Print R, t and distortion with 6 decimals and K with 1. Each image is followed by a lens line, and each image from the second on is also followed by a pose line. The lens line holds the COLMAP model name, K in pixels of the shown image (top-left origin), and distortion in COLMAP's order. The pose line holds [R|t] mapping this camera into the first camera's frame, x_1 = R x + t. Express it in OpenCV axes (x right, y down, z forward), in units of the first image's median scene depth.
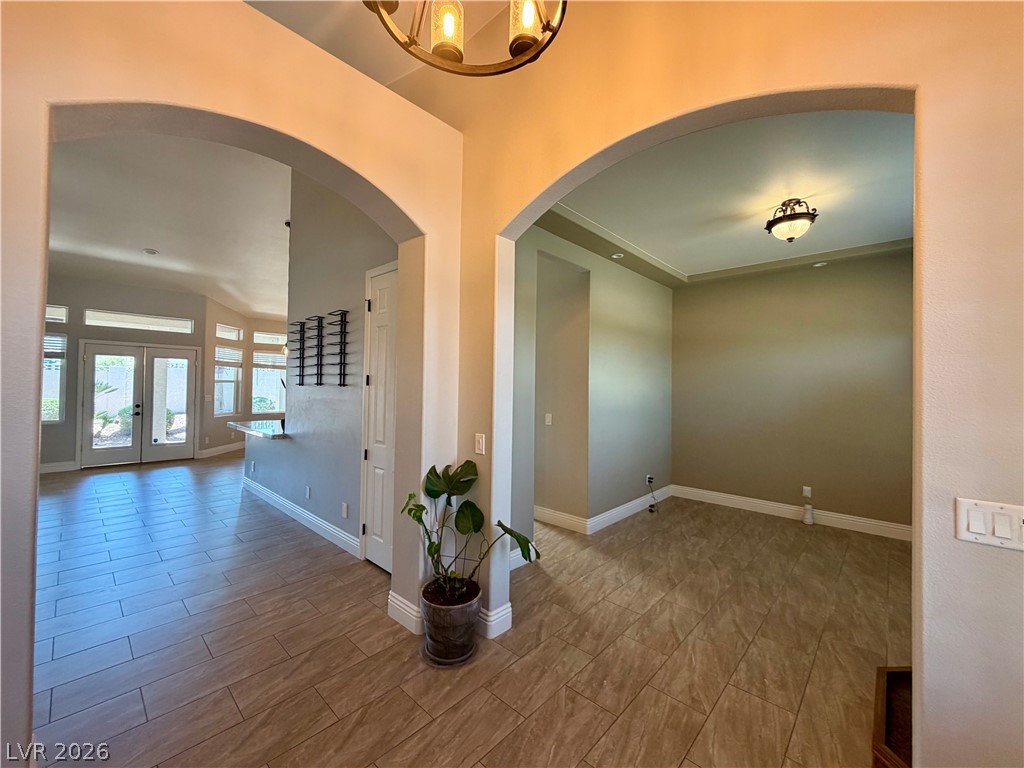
lens RADIAL K [[409.0, 0, 508.1], [0, 409.0, 381.9], [0, 0, 1]] dist [0.000219, -0.000021]
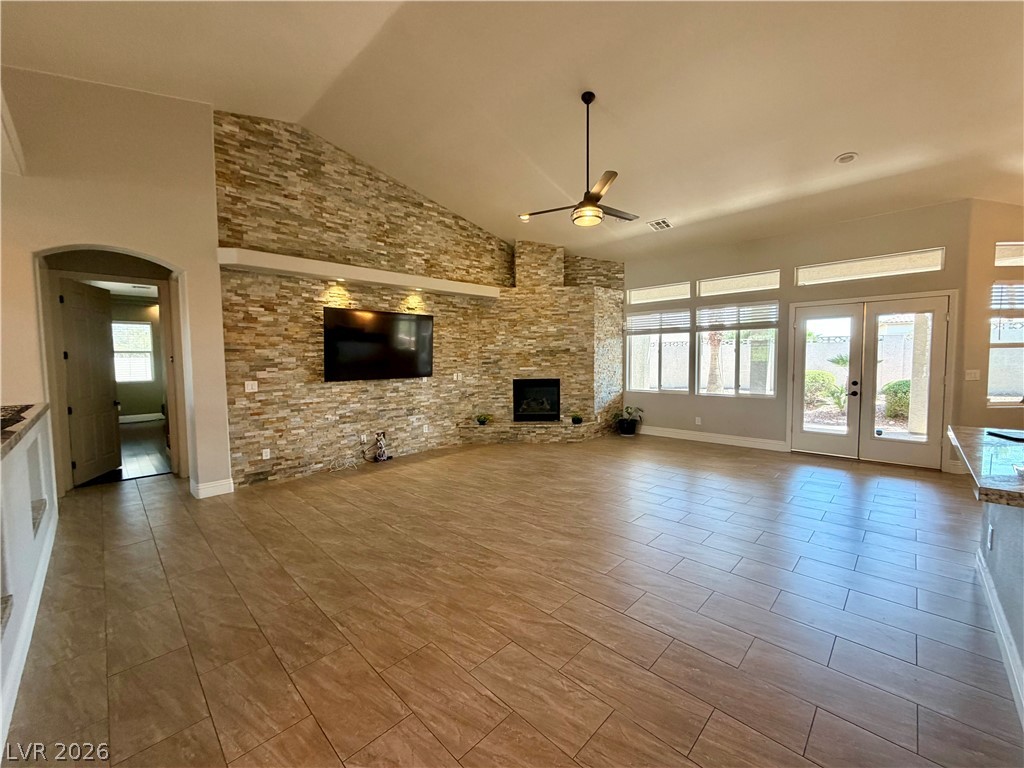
lens RADIAL K [[409.0, 0, 507.7], [0, 409.0, 382.6], [0, 0, 1]] dist [0.000219, -0.000021]
pose [[-0.028555, 0.042673, -0.998681, -0.224222], [0.026819, 0.998761, 0.041910, 0.015199], [0.999232, -0.025587, -0.029665, 0.620714]]
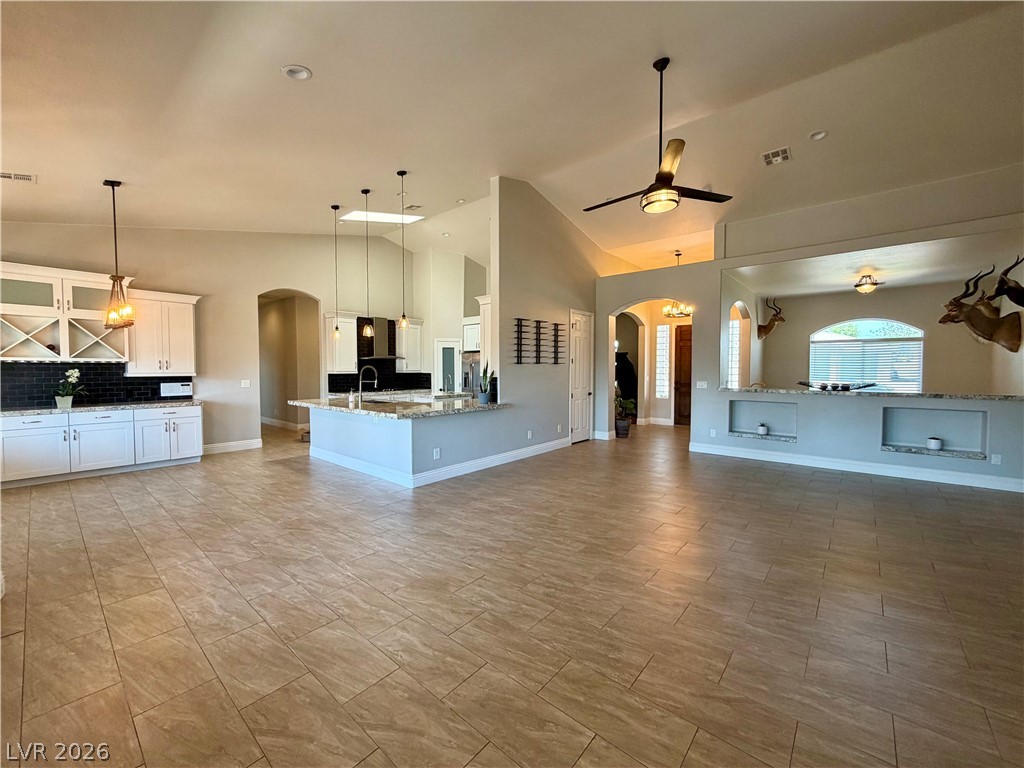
lens RADIAL K [[409.0, 0, 508.2], [0, 409.0, 382.3], [0, 0, 1]] dist [0.000219, -0.000021]
pose [[-0.043201, -0.054581, 0.997574, -1.878712], [-0.015899, 0.998418, 0.053938, -0.003683], [-0.998940, -0.013531, -0.044001, 1.084401]]
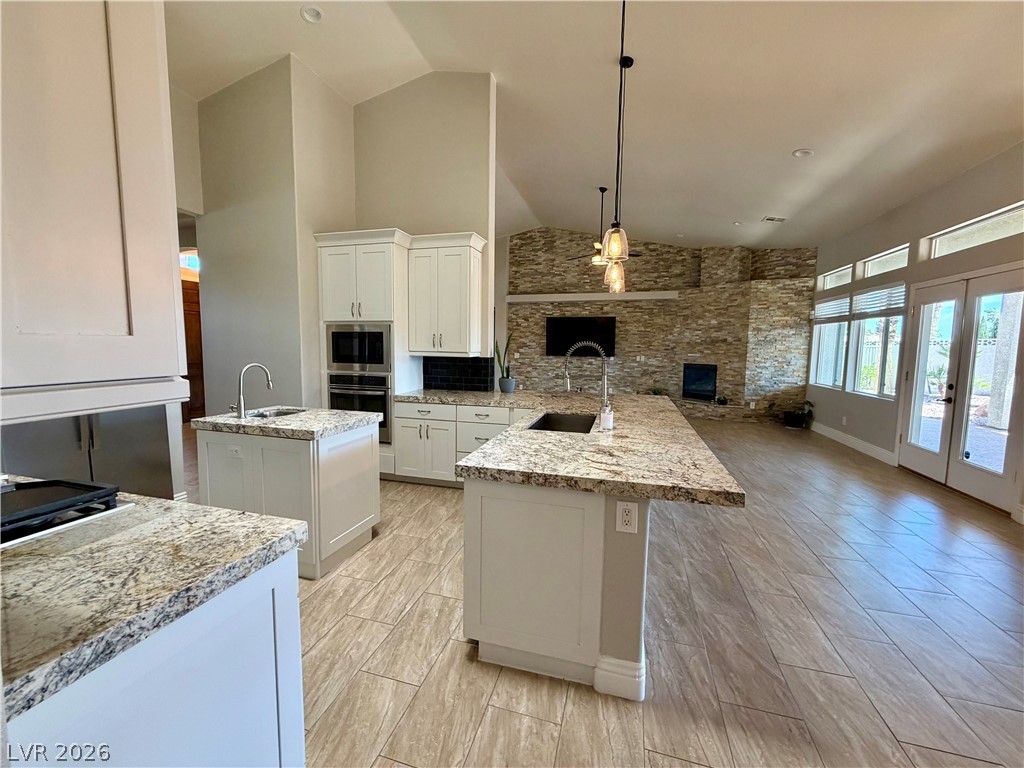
lens RADIAL K [[409.0, 0, 507.5], [0, 409.0, 383.9], [0, 0, 1]] dist [0.000219, -0.000021]
pose [[-0.892755, 0.014142, -0.450320, -0.155116], [-0.021336, 0.997059, 0.073609, 0.042069], [0.450037, 0.075323, -0.889828, 1.965850]]
